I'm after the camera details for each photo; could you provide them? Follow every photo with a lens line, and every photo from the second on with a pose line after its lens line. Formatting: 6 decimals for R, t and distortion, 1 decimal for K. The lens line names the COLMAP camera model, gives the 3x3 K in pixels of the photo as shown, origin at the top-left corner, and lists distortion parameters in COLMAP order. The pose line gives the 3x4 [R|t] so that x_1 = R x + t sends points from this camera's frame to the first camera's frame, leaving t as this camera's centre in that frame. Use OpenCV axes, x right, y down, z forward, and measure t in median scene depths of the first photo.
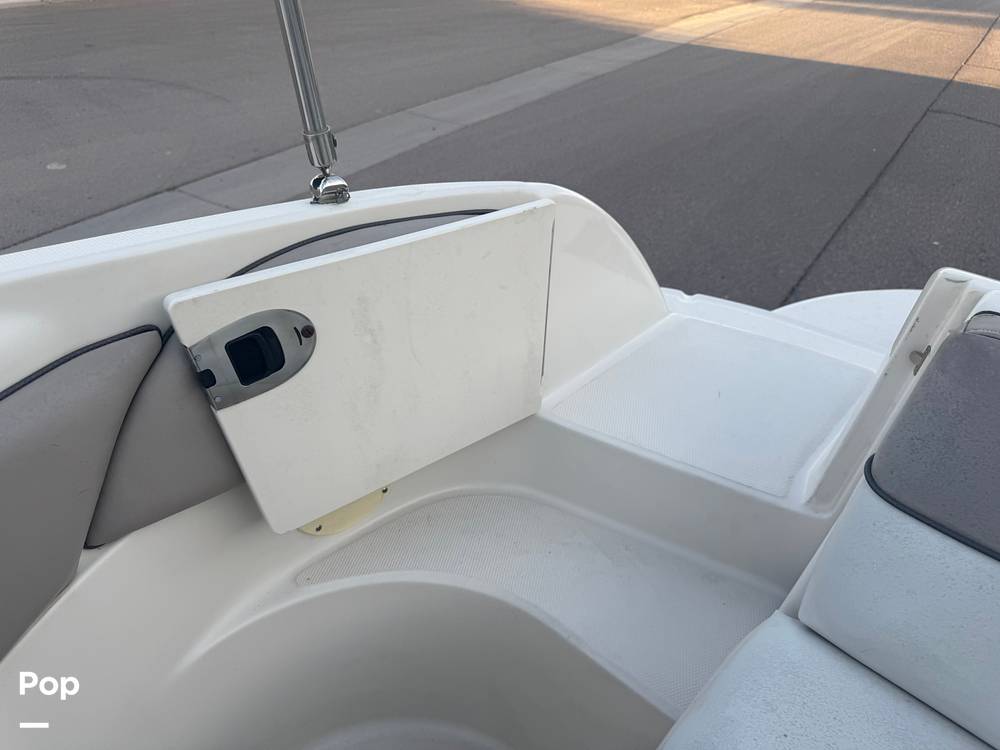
lens RADIAL K [[704.5, 0, 499.5], [0, 704.5, 382.9], [0, 0, 1]] dist [0.052566, -0.067568]
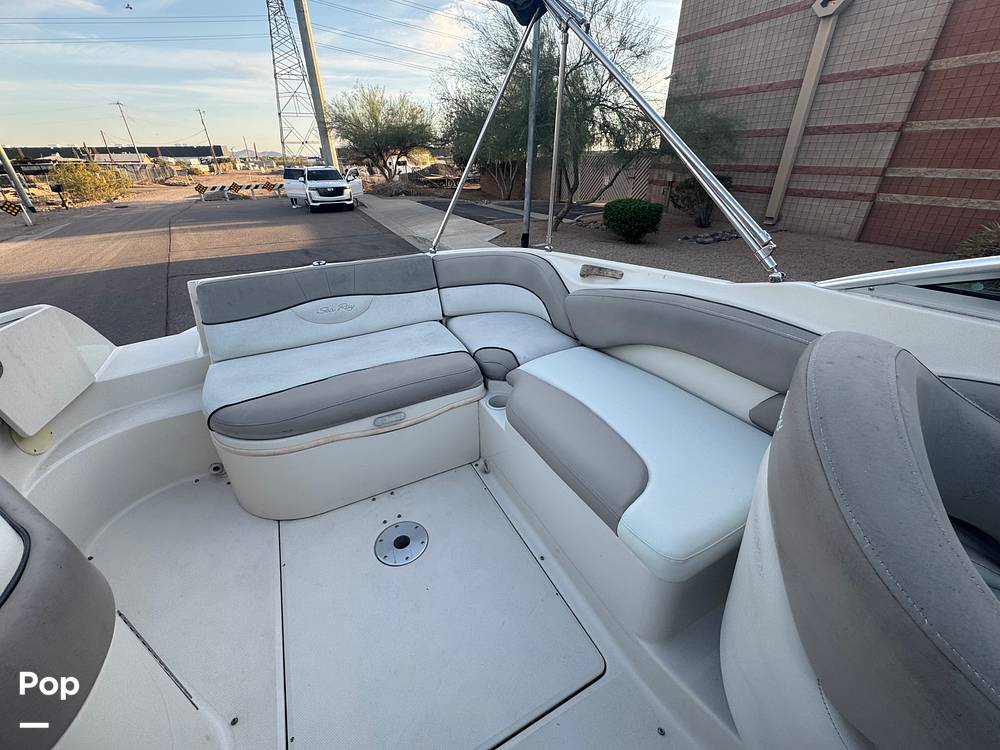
lens RADIAL K [[400.6, 0, 500.6], [0, 400.6, 373.7], [0, 0, 1]] dist [-0.001756, 0.000069]
pose [[0.332756, -0.478002, 0.812889, -0.910074], [0.566959, 0.790227, 0.232591, 0.747302], [-0.753546, 0.383479, 0.533960, -1.415779]]
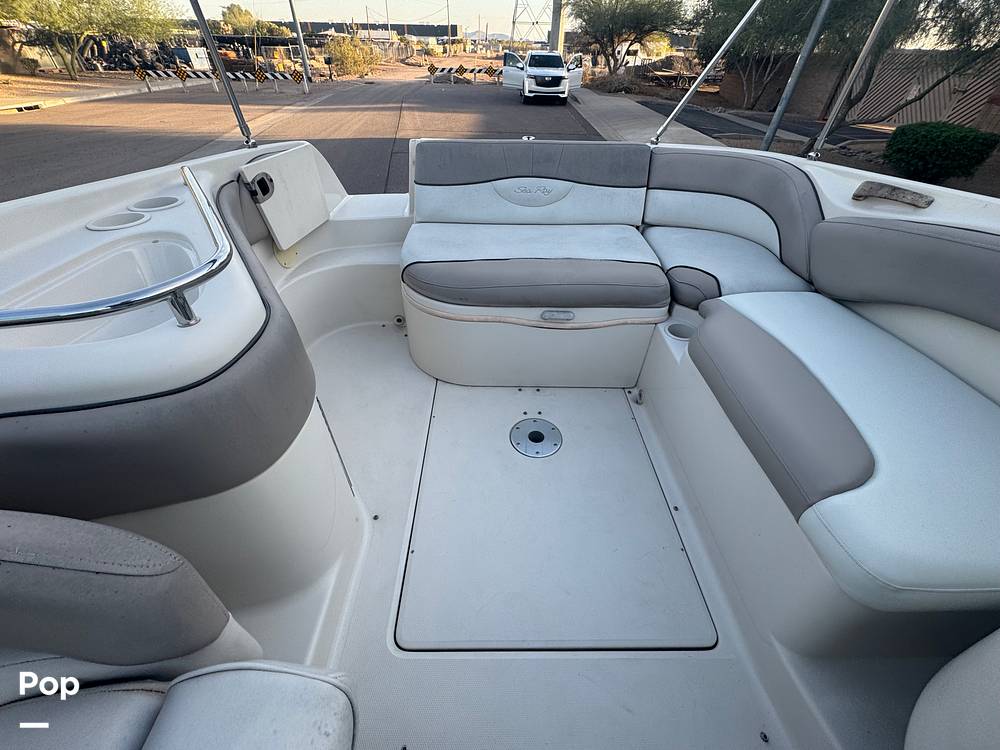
lens RADIAL K [[403.0, 0, 500.0], [0, 403.0, 375.0], [0, 0, 1]] dist [-0.003423, 0.000181]
pose [[0.721075, -0.449899, 0.526917, -0.912436], [0.401459, 0.891126, 0.211484, 0.812533], [-0.564696, 0.059039, 0.823184, -1.251840]]
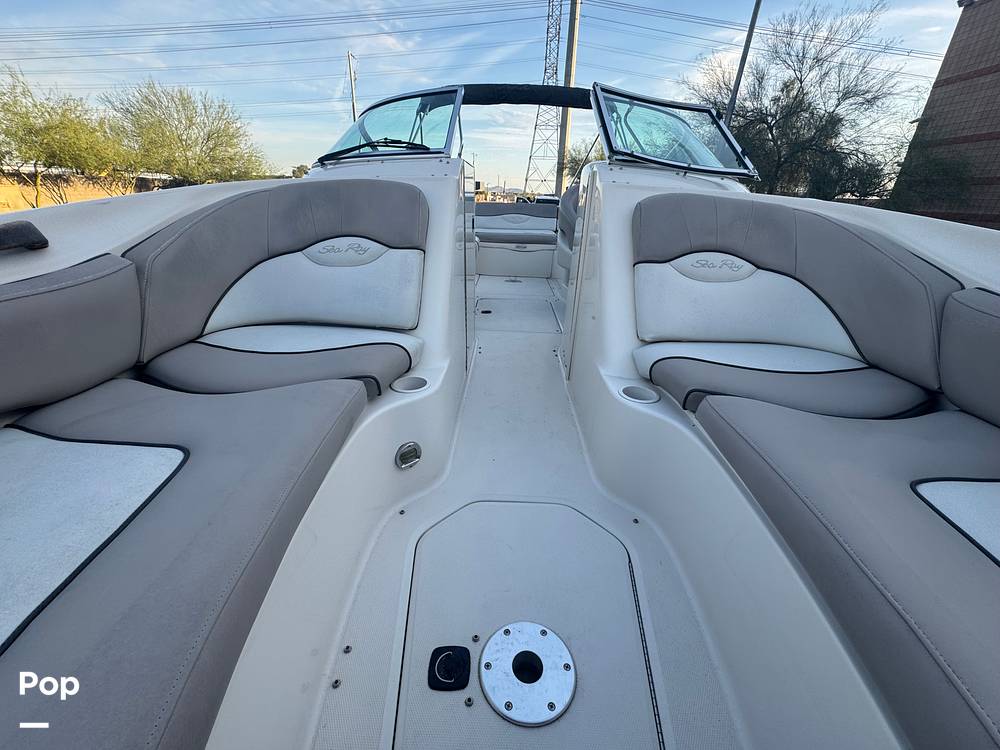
lens RADIAL K [[401.3, 0, 500.0], [0, 401.3, 375.0], [0, 0, 1]] dist [-0.001828, -0.000161]
pose [[0.745009, -0.276096, 0.607233, -3.985206], [0.377707, 0.924933, -0.042858, 2.987324], [-0.549817, 0.261286, 0.793367, -3.920804]]
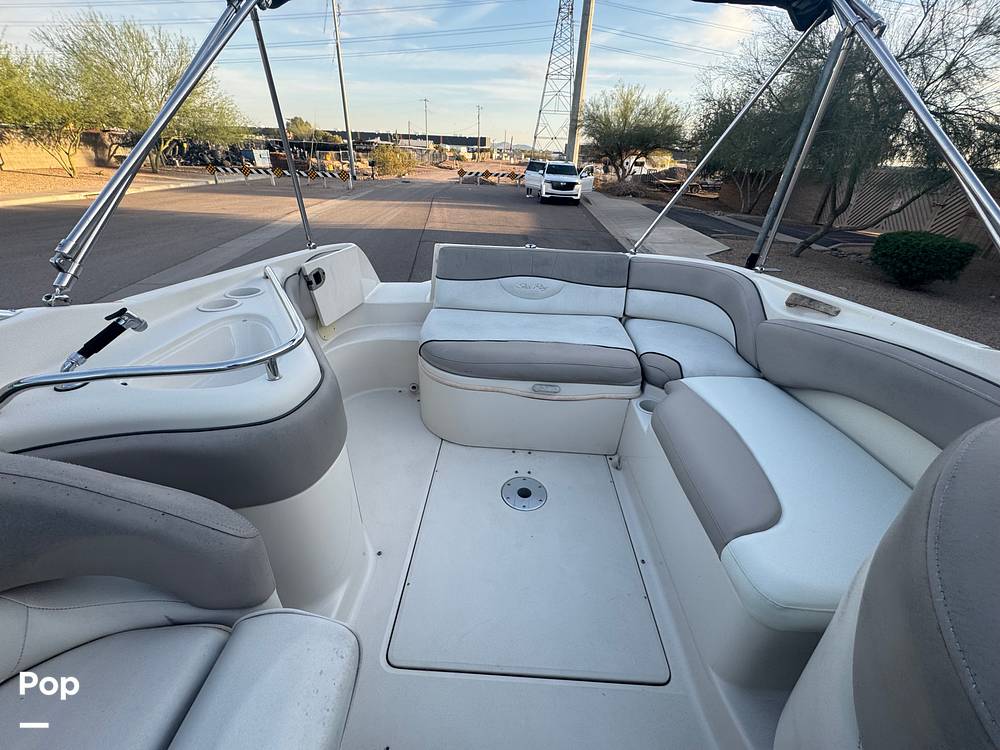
lens RADIAL K [[401.3, 0, 500.0], [0, 401.3, 375.0], [0, 0, 1]] dist [-0.001828, -0.000161]
pose [[0.754736, -0.314897, 0.575511, -1.061418], [0.362621, 0.931315, 0.034032, 0.832069], [-0.546699, 0.183007, 0.817086, -1.575775]]
